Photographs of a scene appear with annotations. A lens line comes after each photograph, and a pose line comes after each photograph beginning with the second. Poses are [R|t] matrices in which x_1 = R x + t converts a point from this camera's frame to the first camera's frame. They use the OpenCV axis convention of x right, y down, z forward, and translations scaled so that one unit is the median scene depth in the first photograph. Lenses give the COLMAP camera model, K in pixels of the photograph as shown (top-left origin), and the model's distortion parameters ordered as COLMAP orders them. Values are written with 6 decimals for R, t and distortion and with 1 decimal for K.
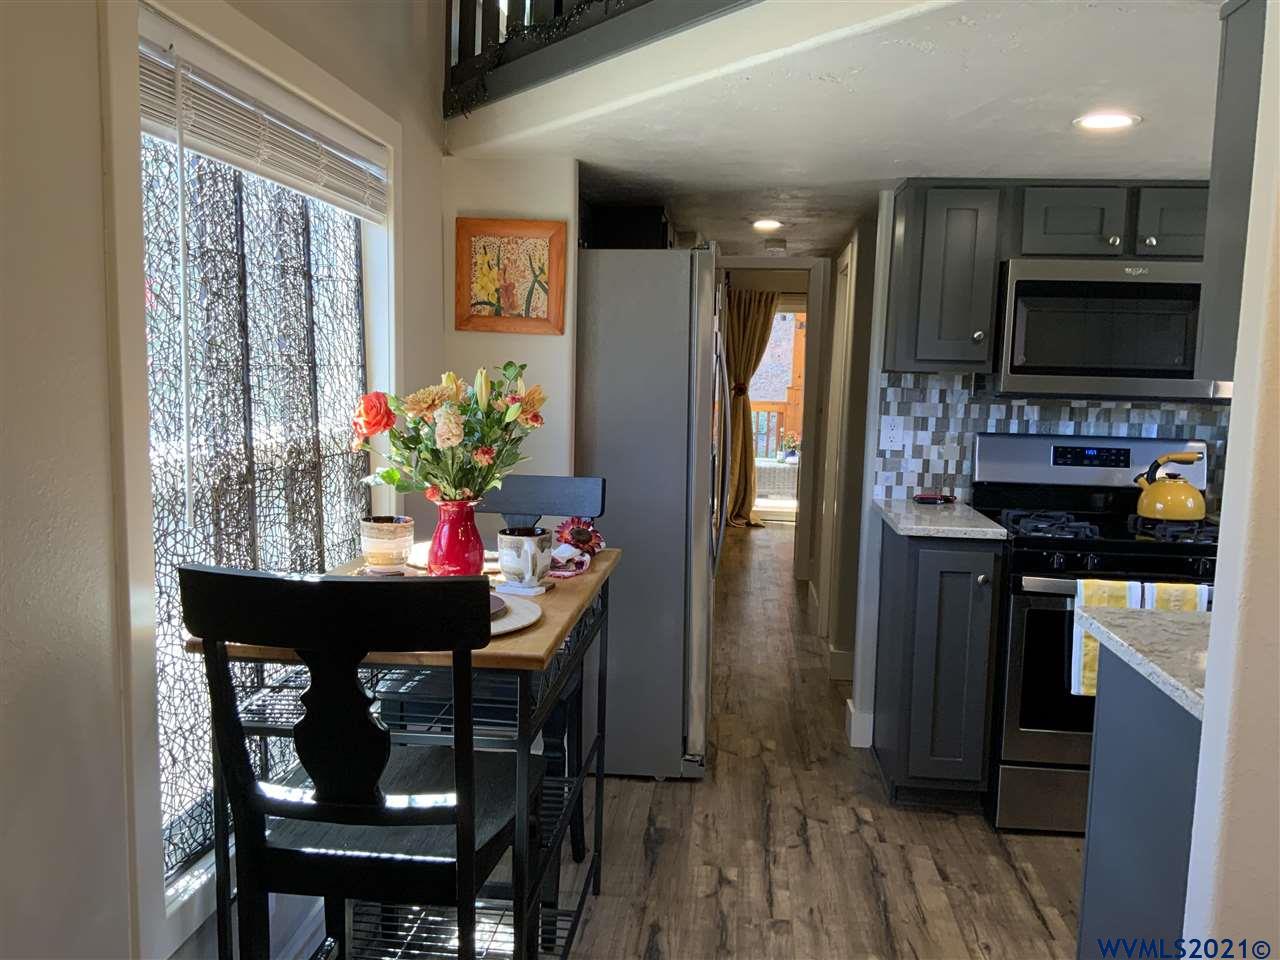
lens RADIAL K [[1059.2, 0, 631.7], [0, 1059.2, 486.8], [0, 0, 1]] dist [0.071836, -0.132393]
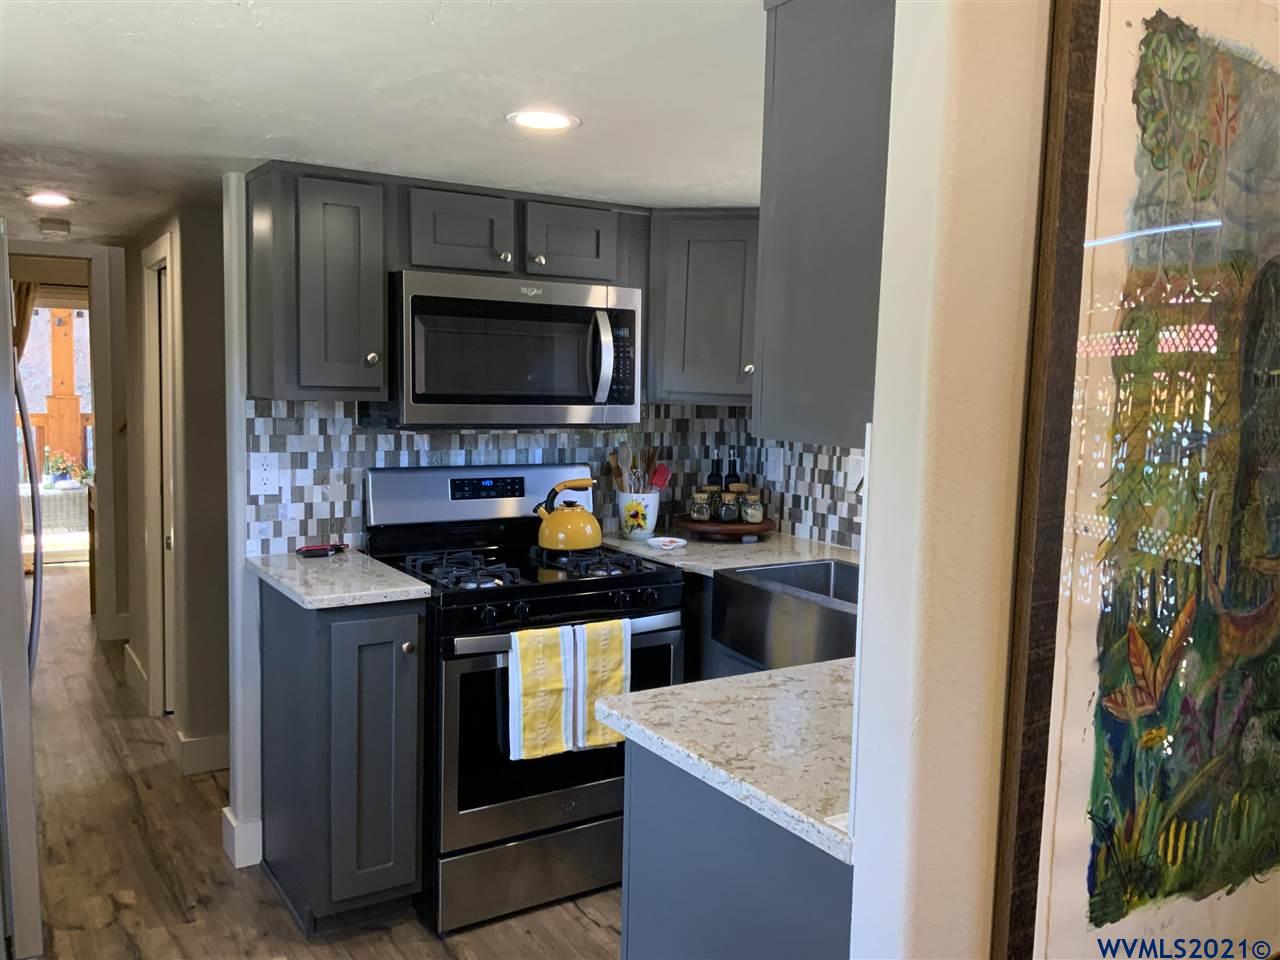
lens RADIAL K [[1059.2, 0, 642.7], [0, 1059.2, 478.8], [0, 0, 1]] dist [0.071836, -0.132393]
pose [[0.783683, -0.065849, 0.617660, -0.033579], [0.069132, 0.997434, 0.018623, -0.044928], [-0.617301, 0.028106, 0.786225, 0.198873]]
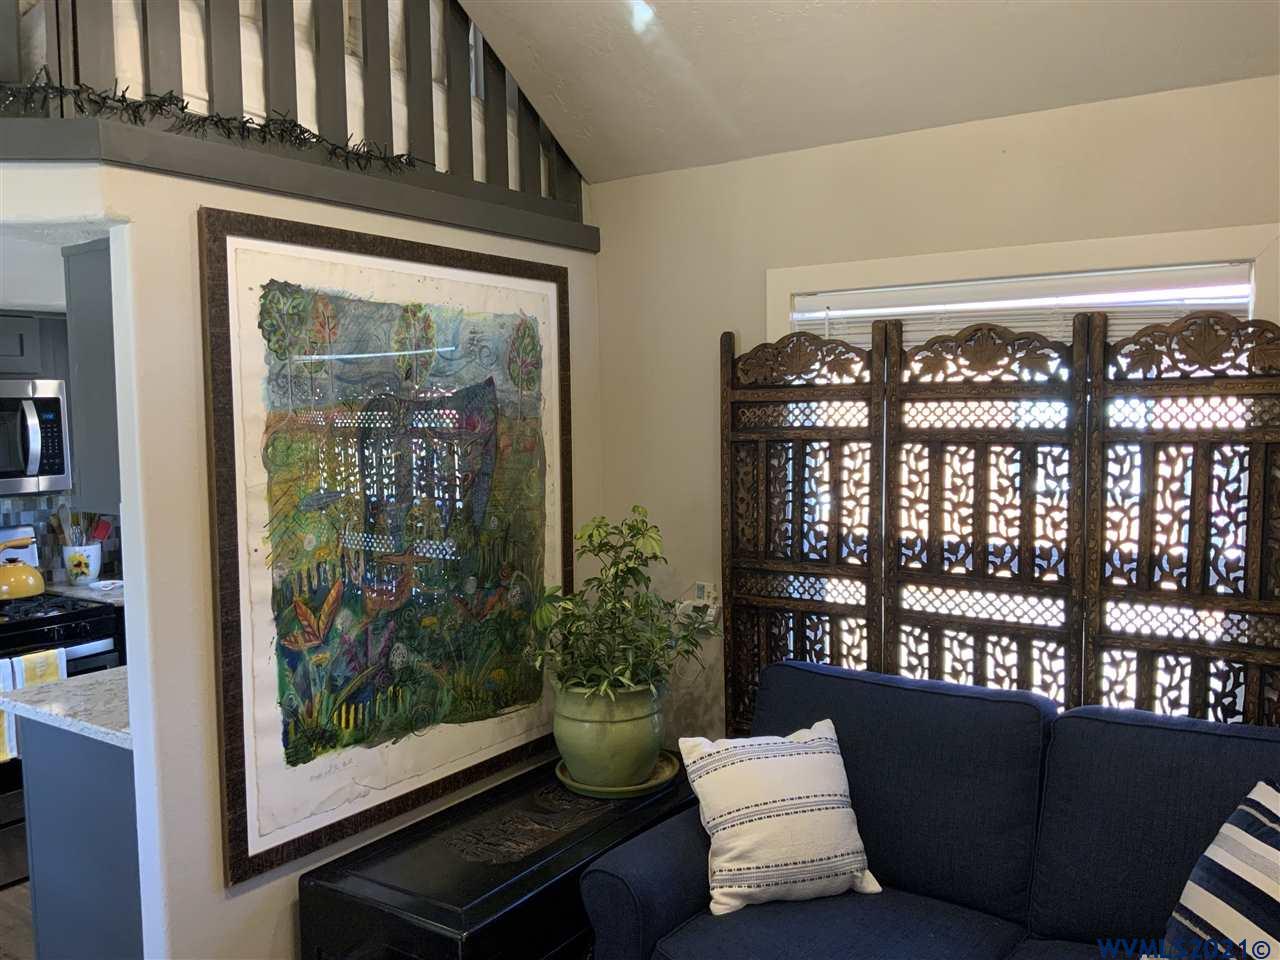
lens RADIAL K [[1059.2, 0, 641.0], [0, 1059.2, 481.3], [0, 0, 1]] dist [0.071836, -0.132393]
pose [[0.476086, -0.094712, 0.874284, -0.166542], [0.129949, 0.990846, 0.036576, -0.047470], [-0.869745, 0.096199, 0.484035, -0.152316]]
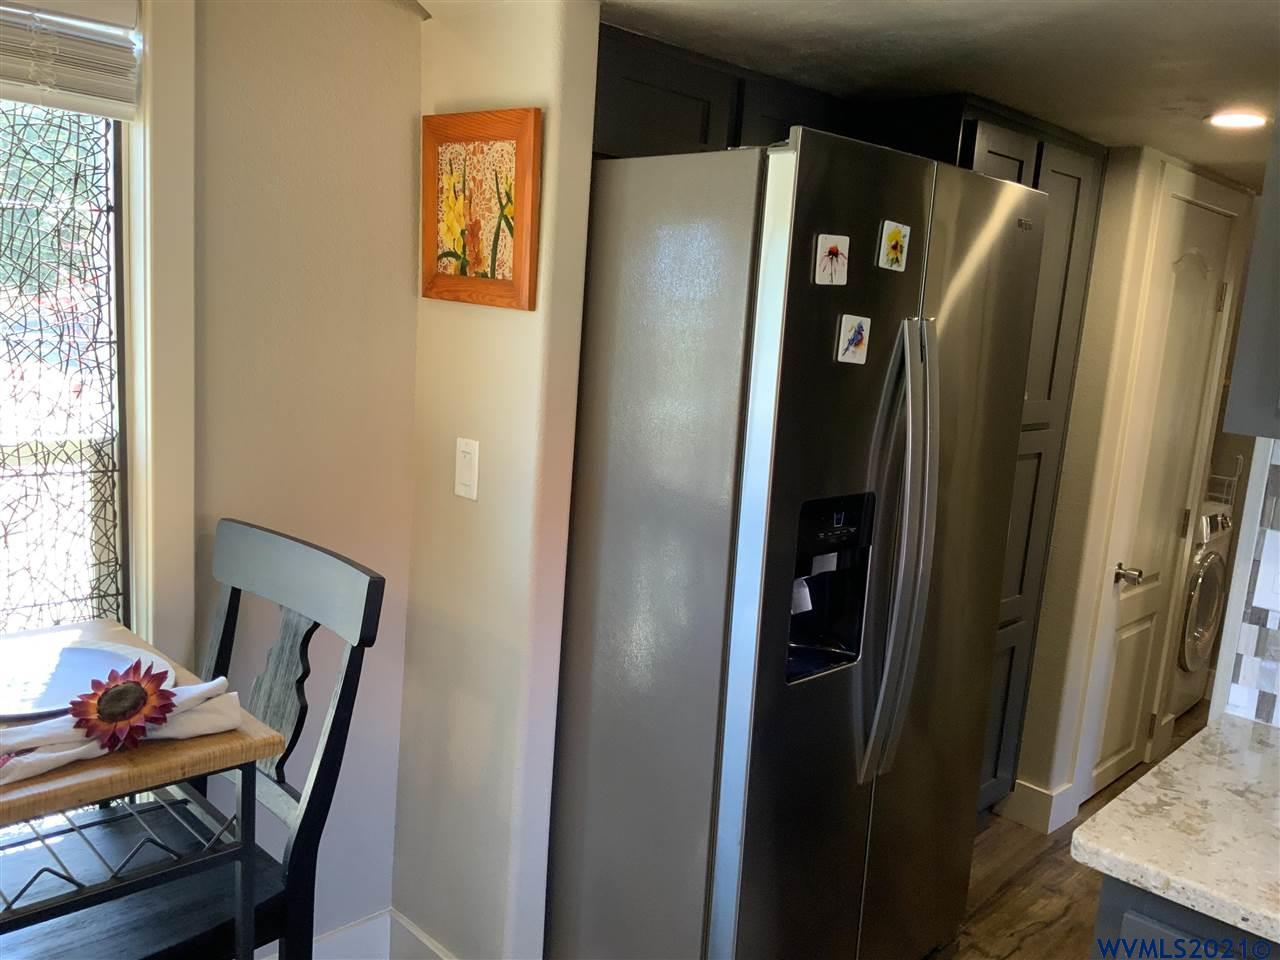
lens RADIAL K [[1059.2, 0, 635.6], [0, 1059.2, 492.6], [0, 0, 1]] dist [0.071836, -0.132393]
pose [[0.778935, 0.143318, -0.610508, 0.318141], [-0.122747, 0.989548, 0.075688, -0.088798], [0.614975, 0.015981, 0.788385, 0.538493]]
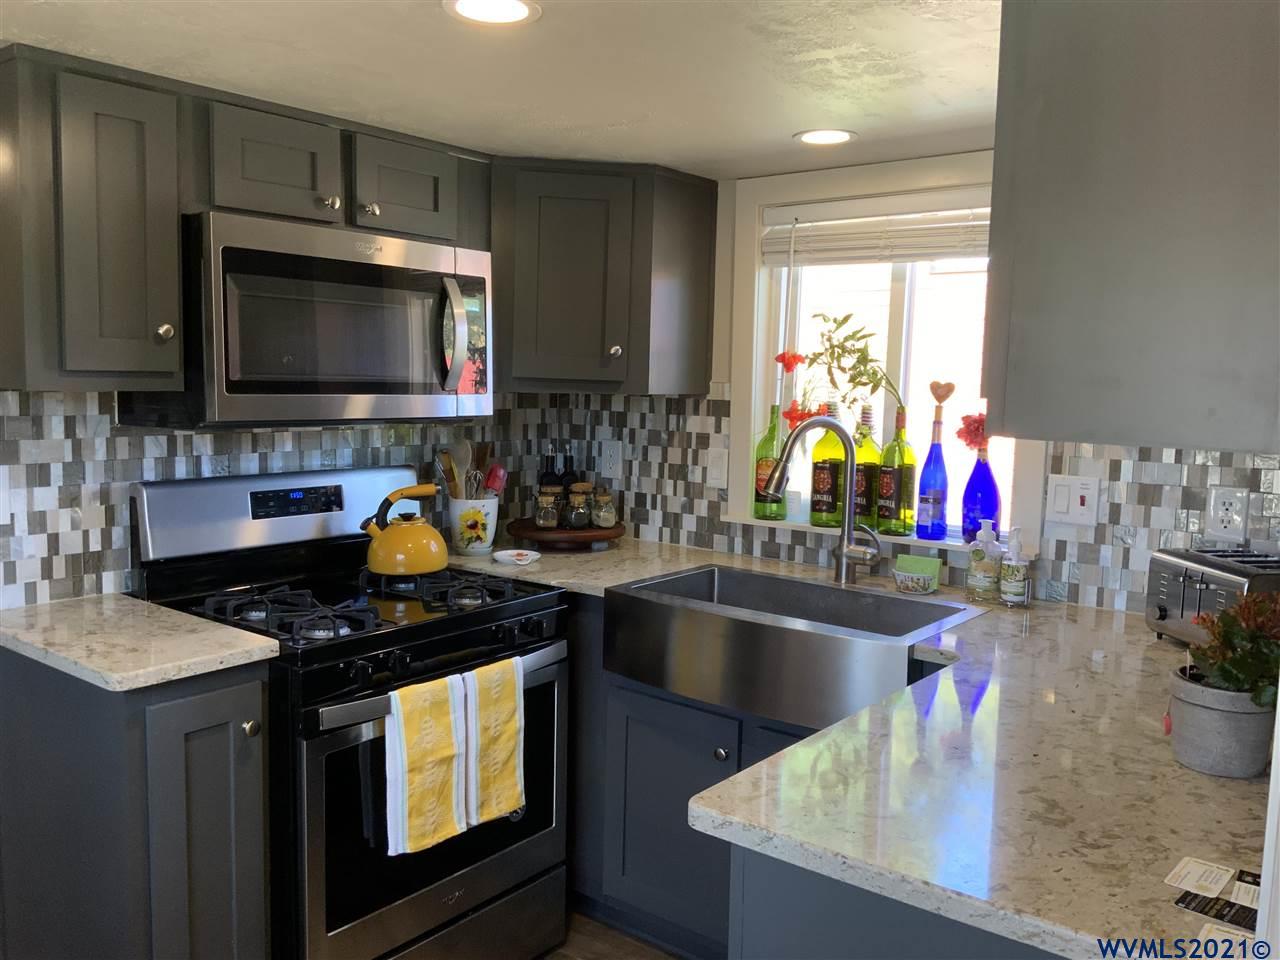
lens RADIAL K [[1059.2, 0, 635.3], [0, 1059.2, 476.1], [0, 0, 1]] dist [0.071836, -0.132393]
pose [[0.535205, -0.094959, 0.839368, -0.052533], [0.091254, 0.994346, 0.054305, -0.064970], [-0.839778, 0.047531, 0.540845, 0.428878]]
